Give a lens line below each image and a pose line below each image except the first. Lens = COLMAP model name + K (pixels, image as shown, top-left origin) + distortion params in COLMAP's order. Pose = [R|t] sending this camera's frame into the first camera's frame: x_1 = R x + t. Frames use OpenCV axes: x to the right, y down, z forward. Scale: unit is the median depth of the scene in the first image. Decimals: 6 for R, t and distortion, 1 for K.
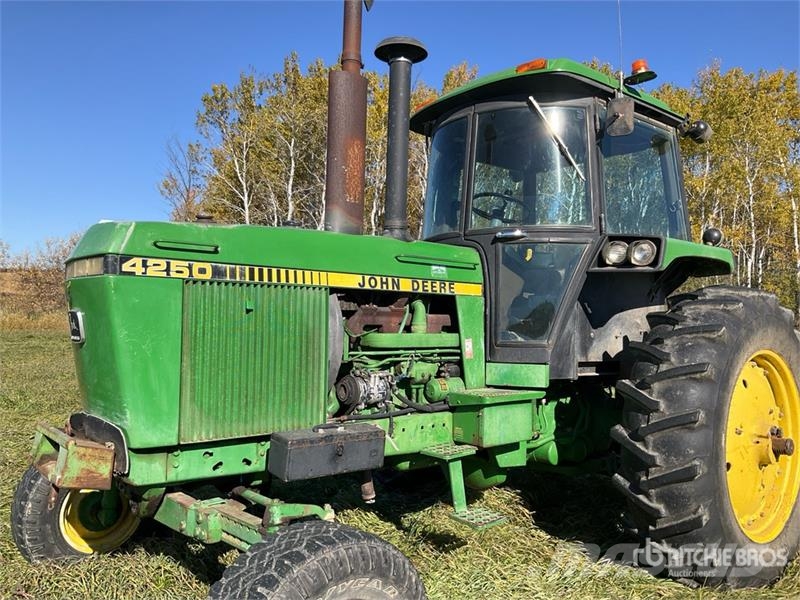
lens RADIAL K [[653.9, 0, 400.0], [0, 653.9, 300.0], [0, 0, 1]] dist [0.101407, -0.177415]
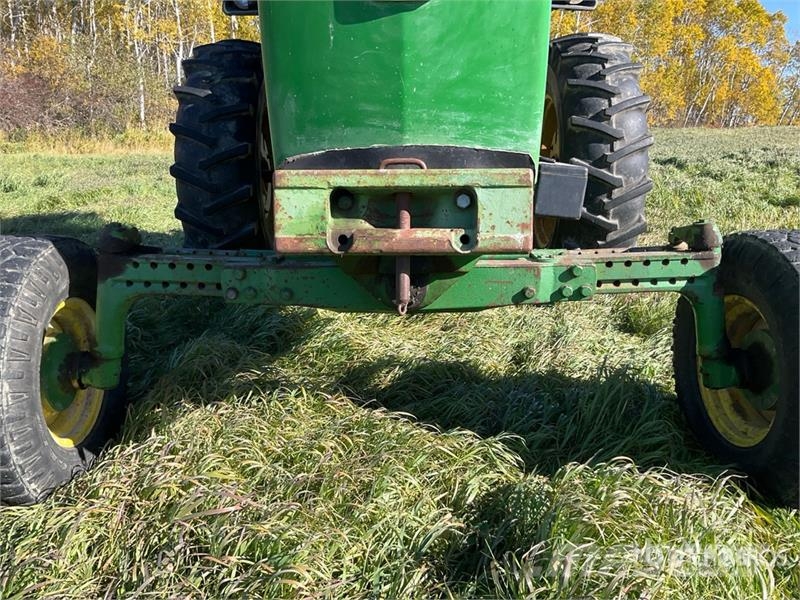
lens RADIAL K [[653.9, 0, 400.0], [0, 653.9, 300.0], [0, 0, 1]] dist [0.101407, -0.177415]
pose [[0.653561, -0.203962, 0.728874, -0.711122], [-0.008700, 0.960918, 0.276696, 0.116503], [-0.756824, -0.187179, 0.626245, 0.498562]]
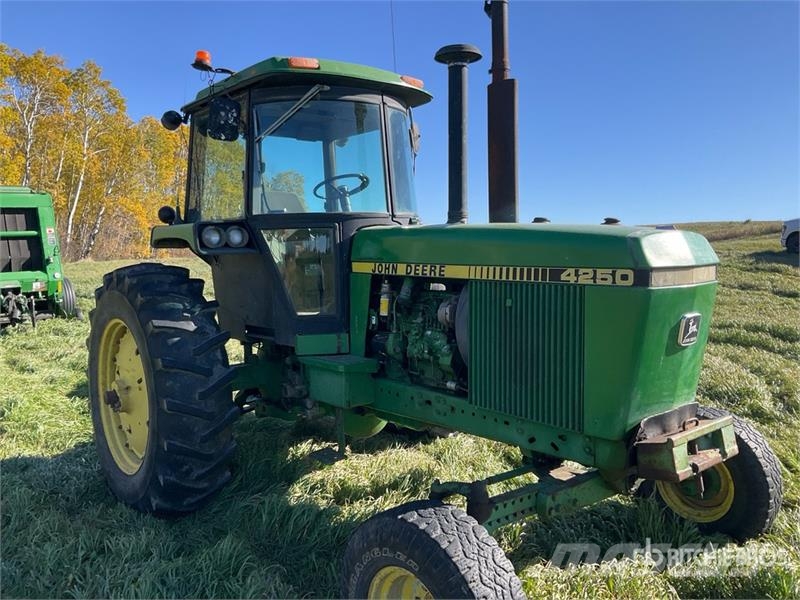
lens RADIAL K [[667.2, 0, 388.5], [0, 667.2, 300.9], [0, 0, 1]] dist [0.089815, -0.200688]
pose [[0.003507, -0.098264, 0.995154, -1.223283], [-0.022667, 0.994897, 0.098319, -0.078491], [-0.999737, -0.022902, 0.001262, 1.166340]]
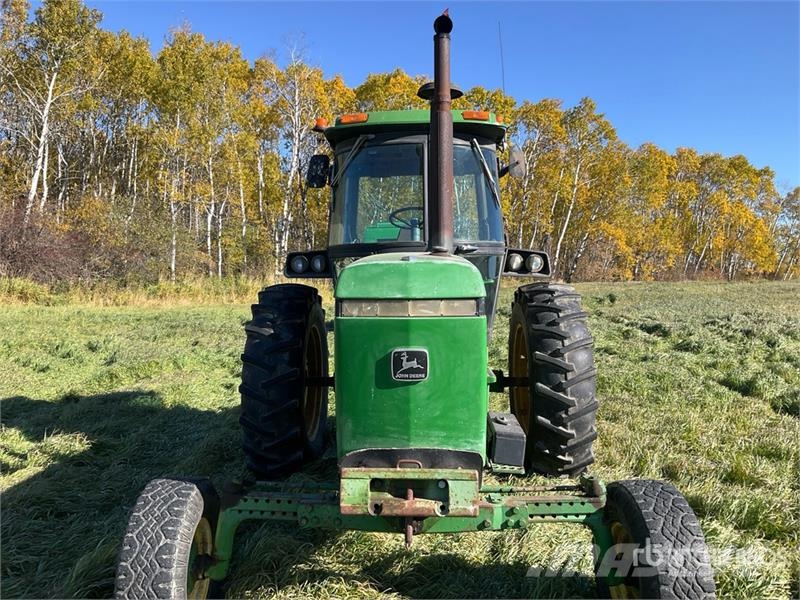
lens RADIAL K [[652.6, 0, 400.0], [0, 652.6, 300.0], [0, 0, 1]] dist [0.153606, -0.338788]
pose [[0.666901, -0.049004, 0.743533, -0.969418], [-0.014105, 0.996826, 0.078349, -0.107591], [-0.745013, -0.062738, 0.664093, 0.273928]]
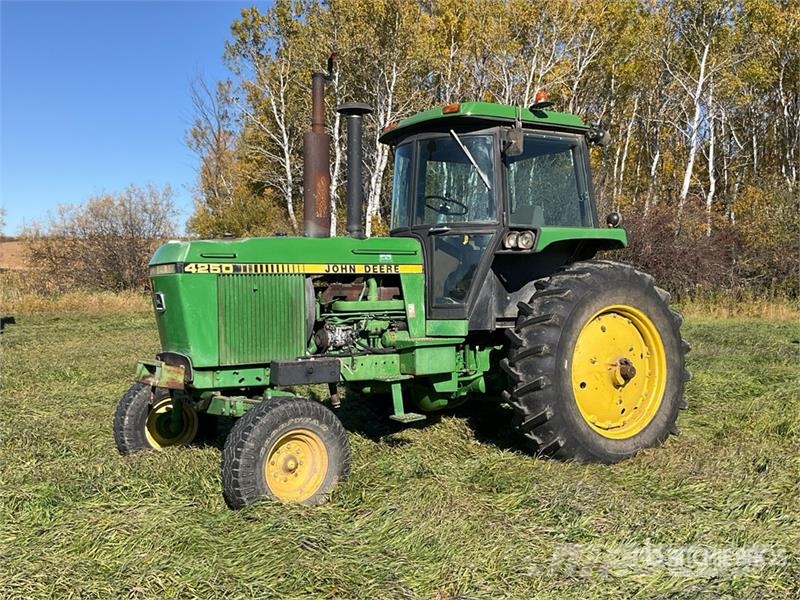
lens RADIAL K [[881.6, 0, 400.0], [0, 881.6, 300.0], [0, 0, 1]] dist [0.109808, -0.023676]
pose [[0.992748, -0.030662, -0.116238, 0.333120], [0.035733, 0.998487, 0.041795, -0.033190], [0.114780, -0.045645, 0.992342, -1.005377]]
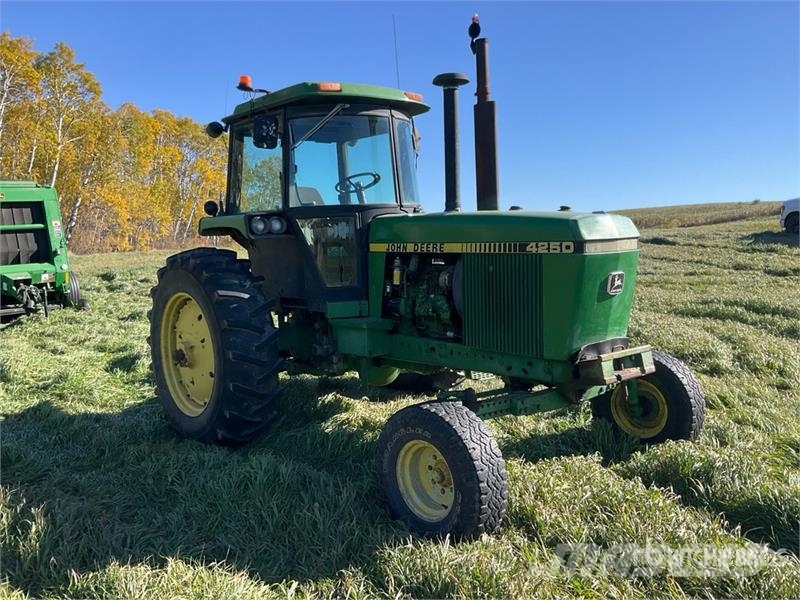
lens RADIAL K [[723.2, 0, 381.5], [0, 723.2, 296.9], [0, 0, 1]] dist [0.093566, -0.202388]
pose [[-0.000181, -0.102233, 0.994760, -1.694275], [-0.005475, 0.994746, 0.102231, -0.075584], [-0.999985, -0.005427, -0.000740, 1.211735]]
